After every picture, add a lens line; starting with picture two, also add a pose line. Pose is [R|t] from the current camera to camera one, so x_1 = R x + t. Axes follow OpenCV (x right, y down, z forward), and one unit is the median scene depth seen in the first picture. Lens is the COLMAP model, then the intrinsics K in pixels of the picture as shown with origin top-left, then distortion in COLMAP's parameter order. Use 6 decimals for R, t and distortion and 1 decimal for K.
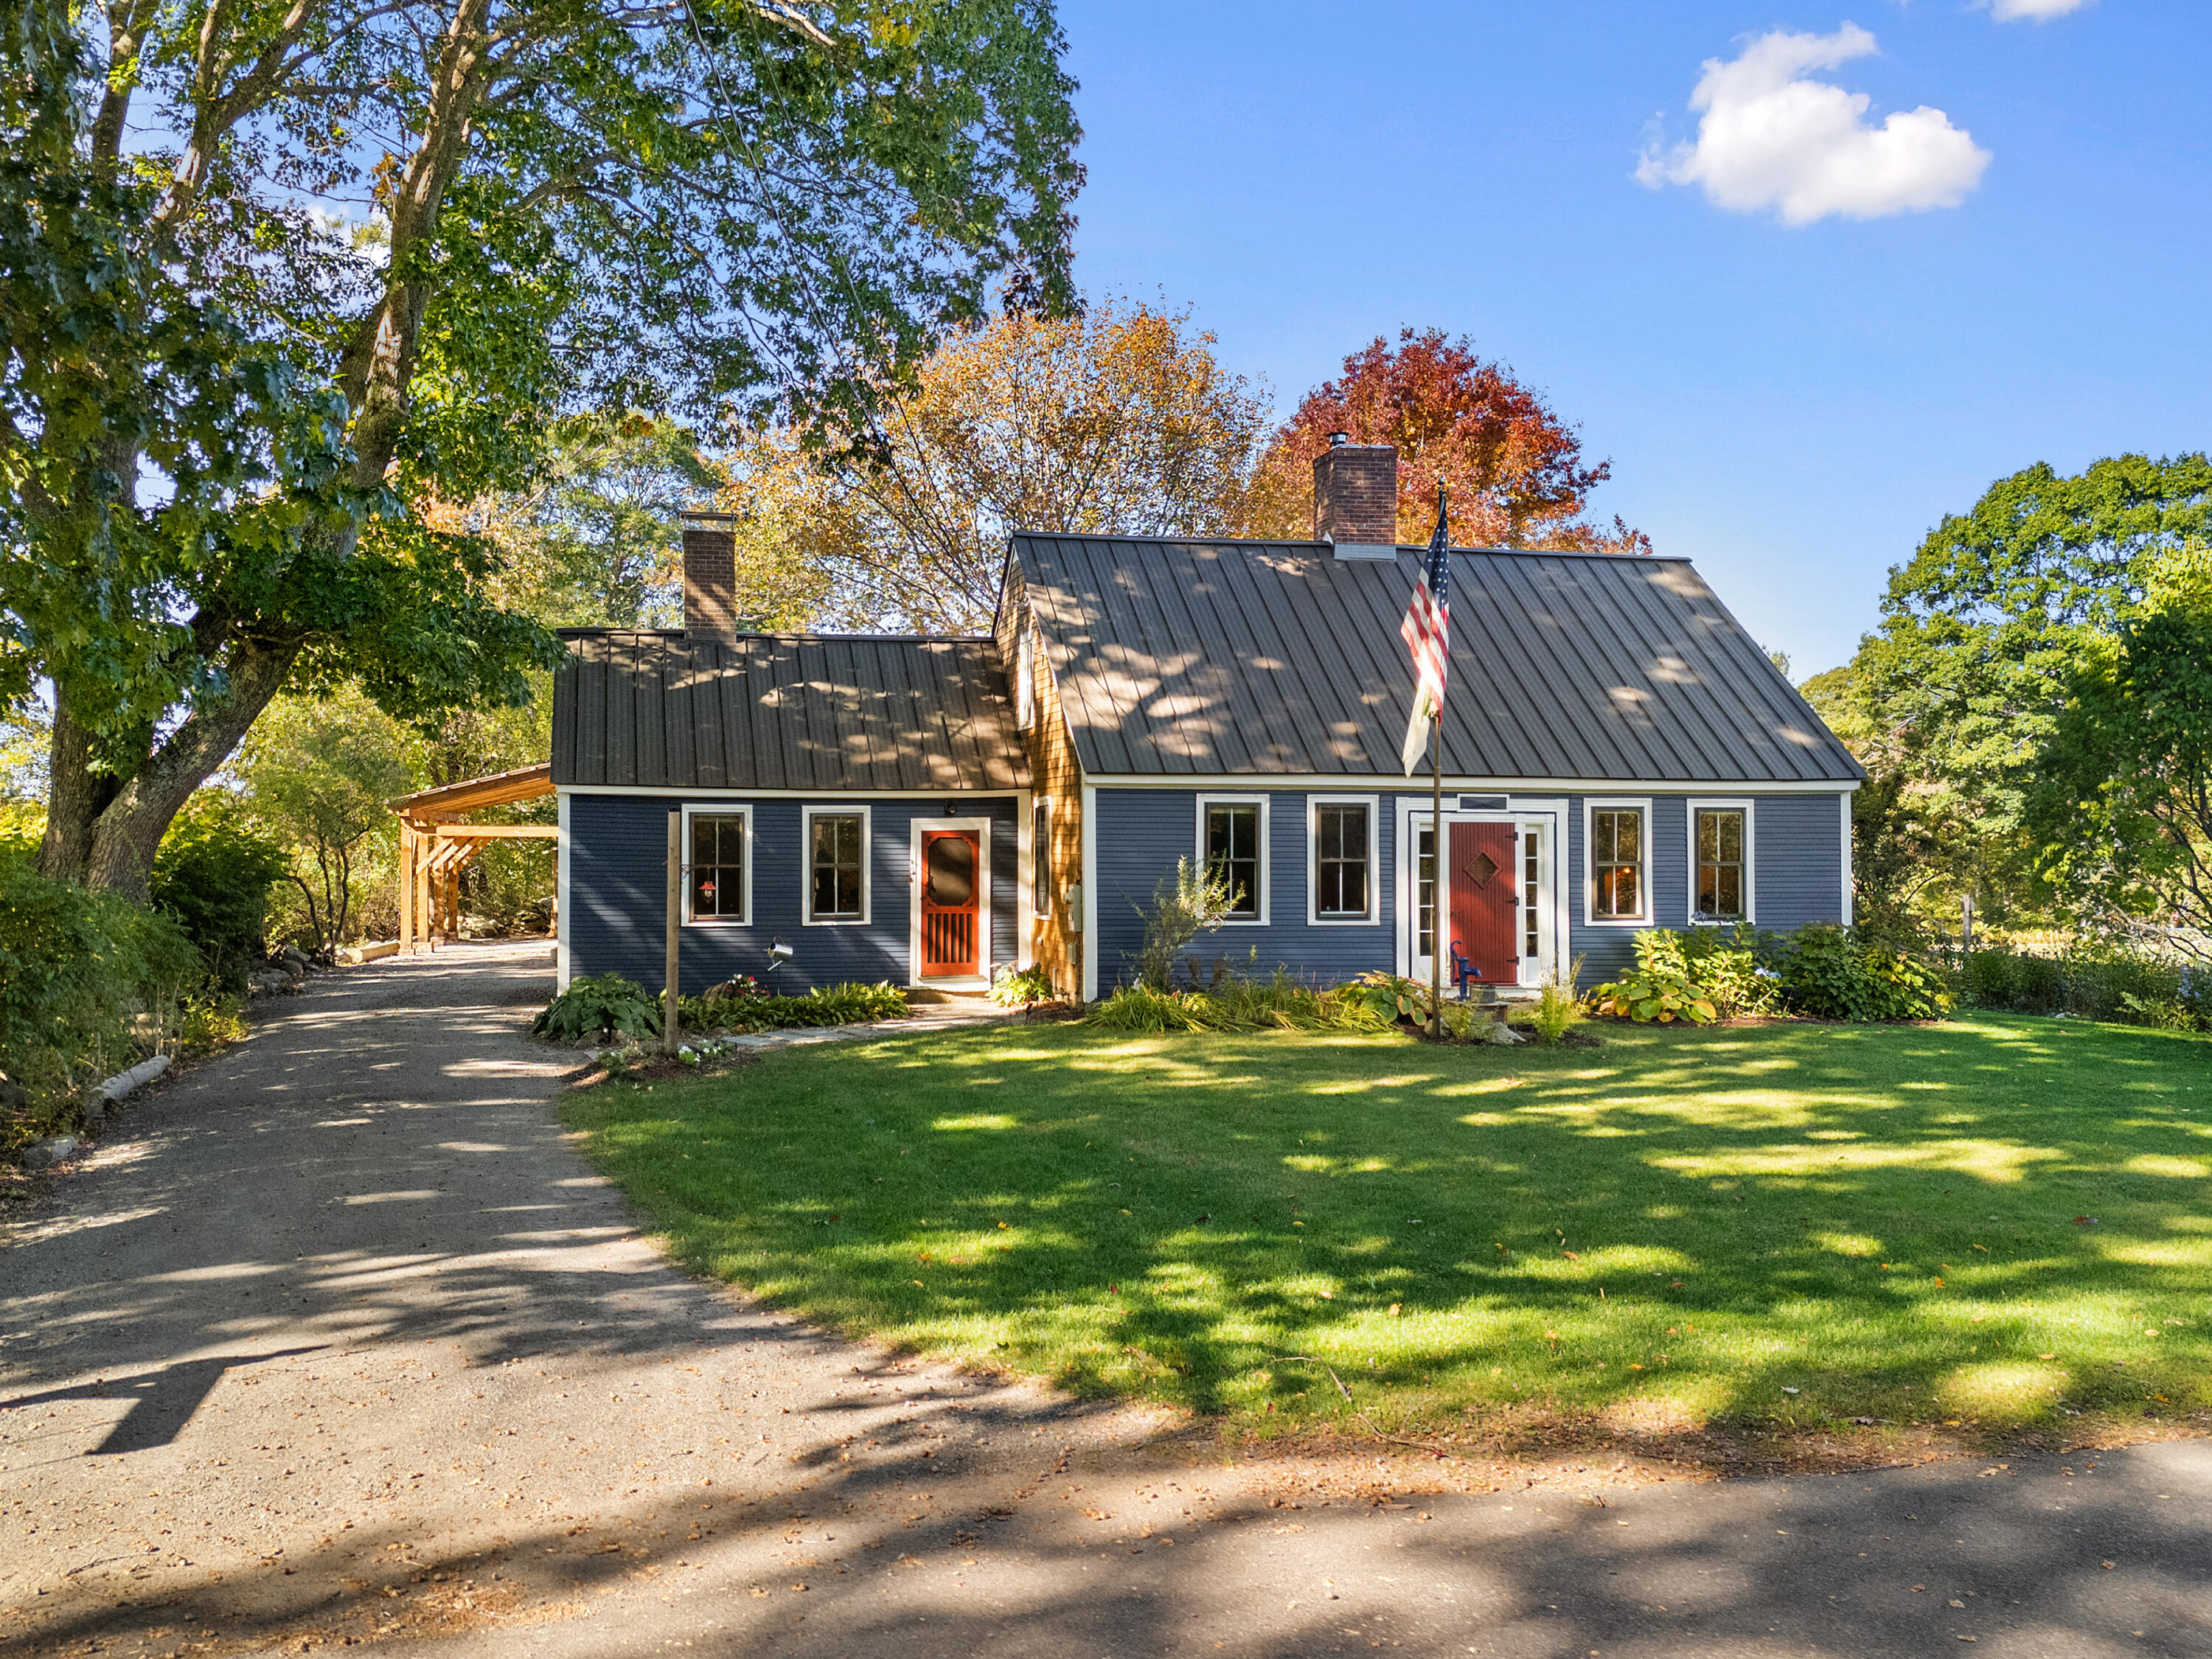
lens RADIAL K [[1937.9, 0, 1106.0], [0, 1937.9, 829.5], [0, 0, 1]] dist [-0.003697, -0.002571]
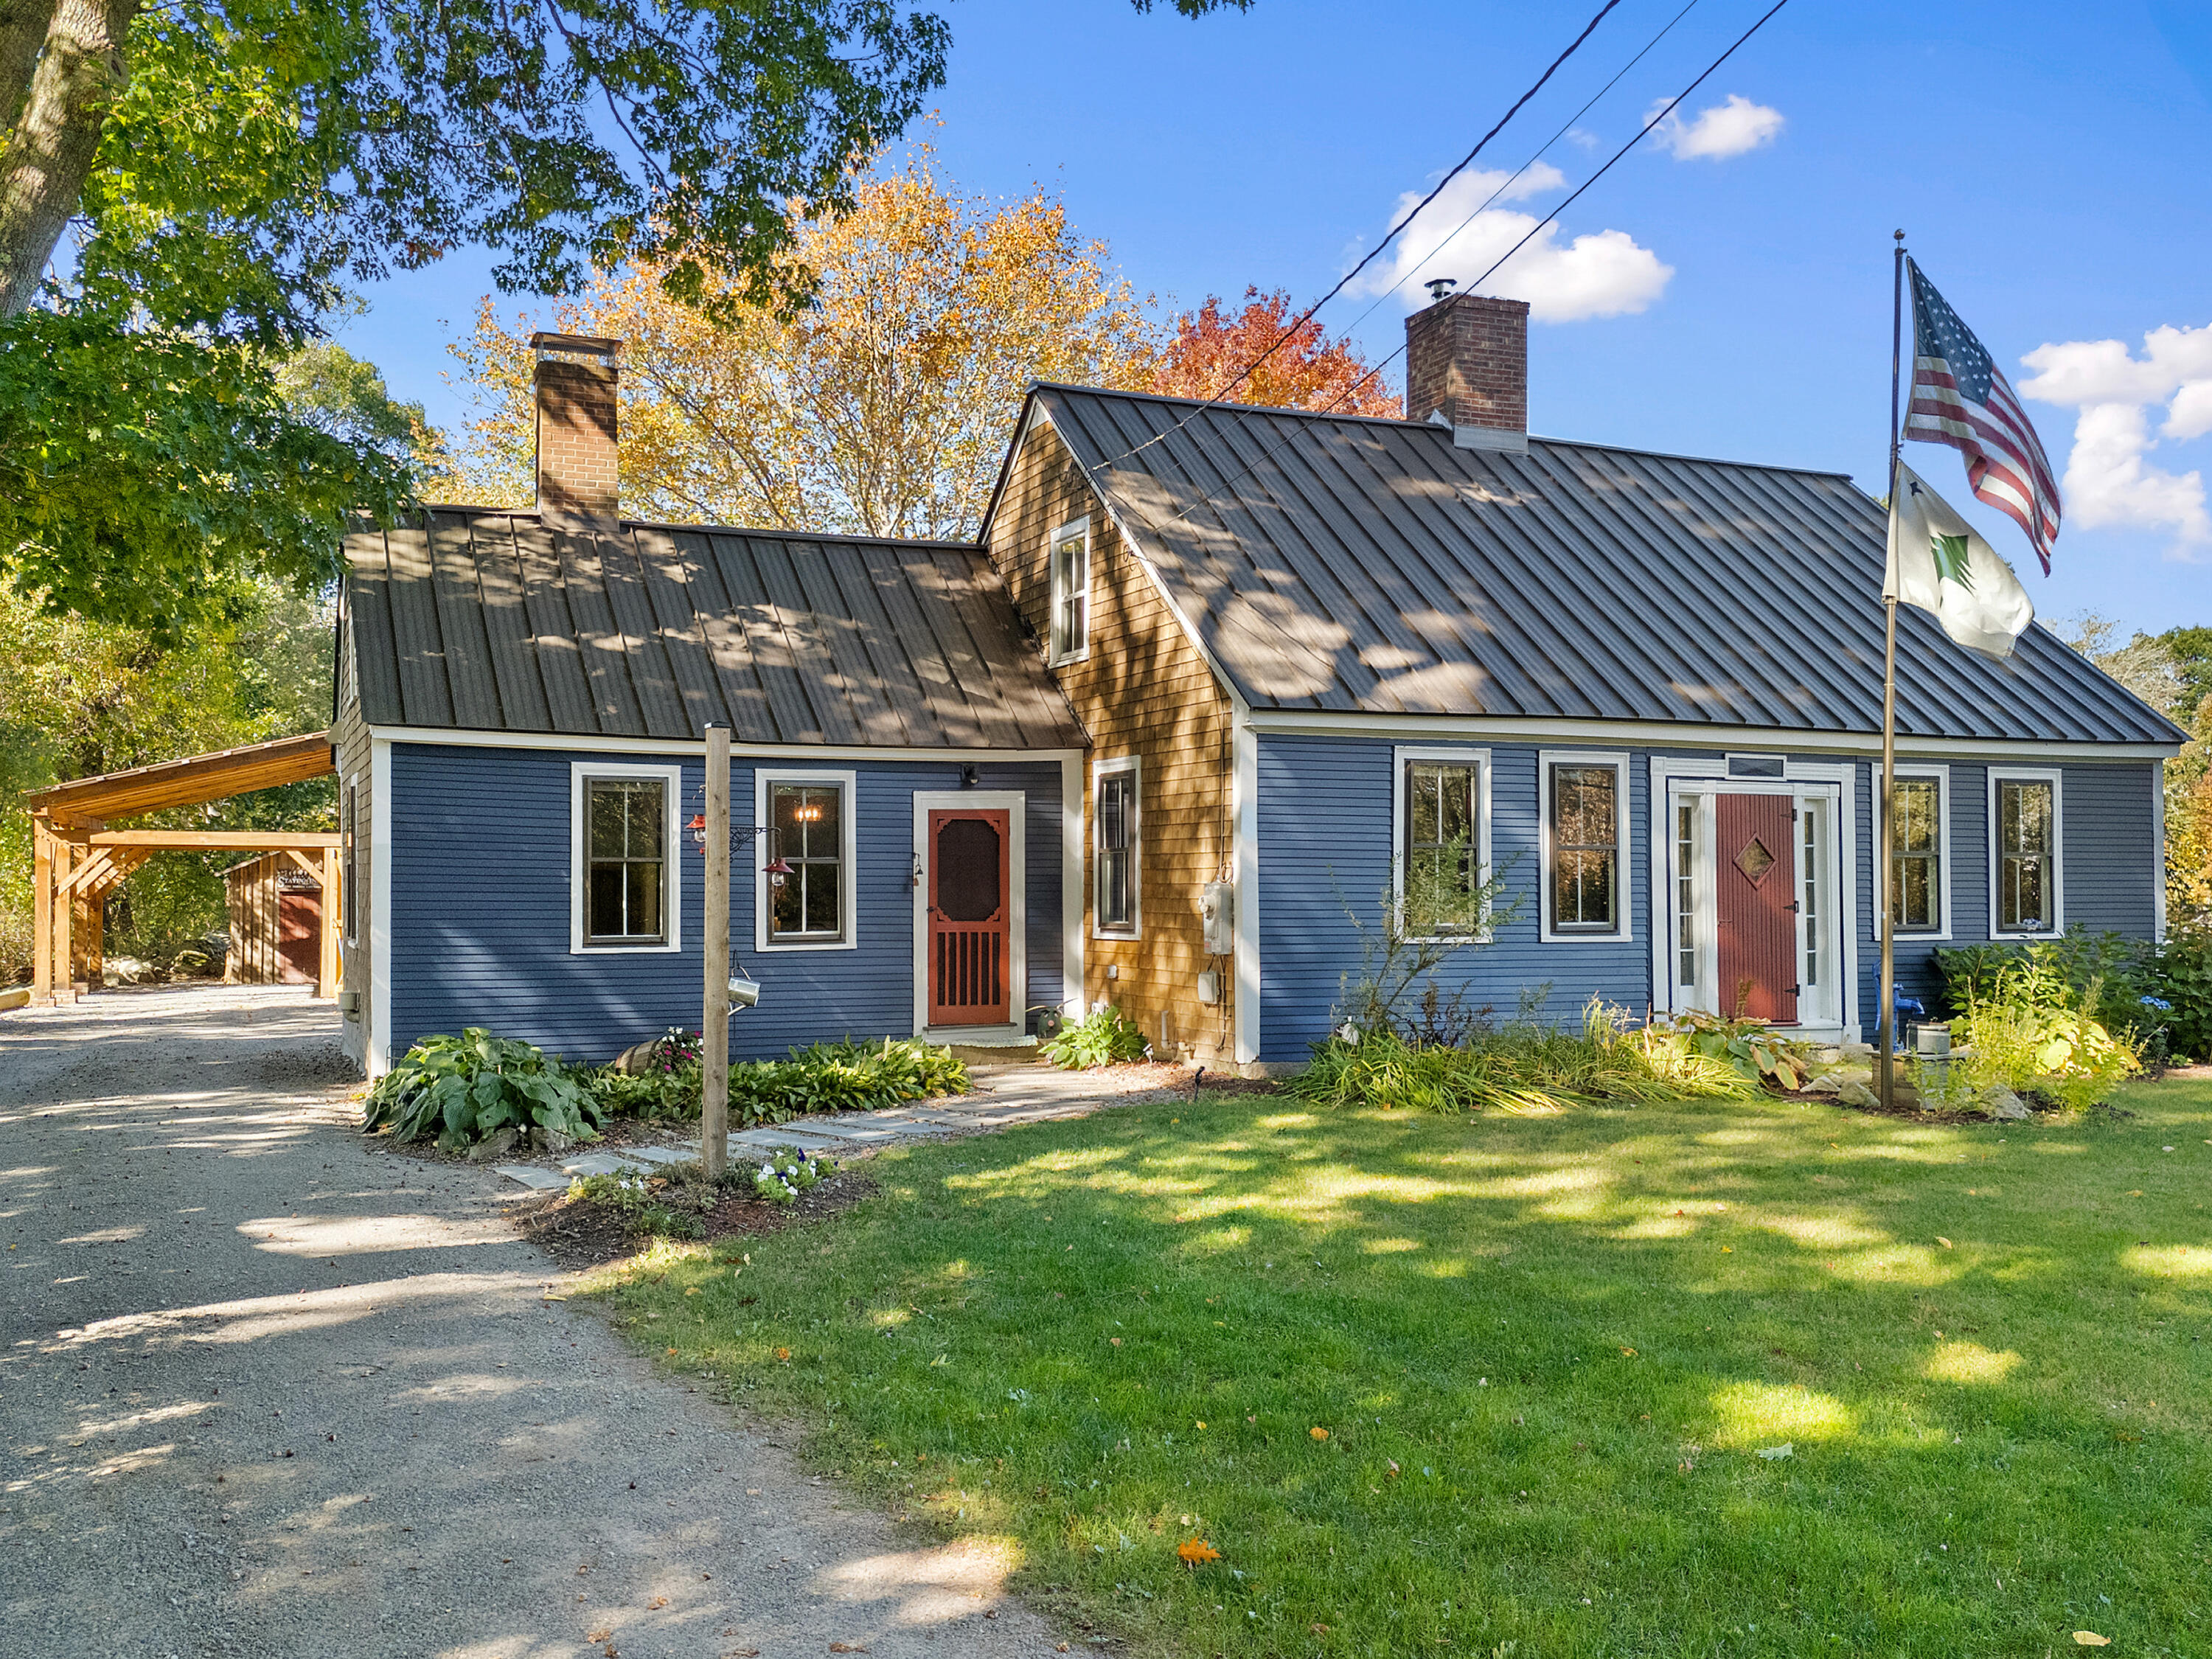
lens RADIAL K [[1937.9, 0, 1106.0], [0, 1937.9, 829.5], [0, 0, 1]] dist [-0.003697, -0.002571]
pose [[0.984020, 0.001437, 0.178050, -0.157338], [0.002433, 0.999766, -0.021510, 0.022779], [-0.178039, 0.021600, 0.983786, 0.340123]]
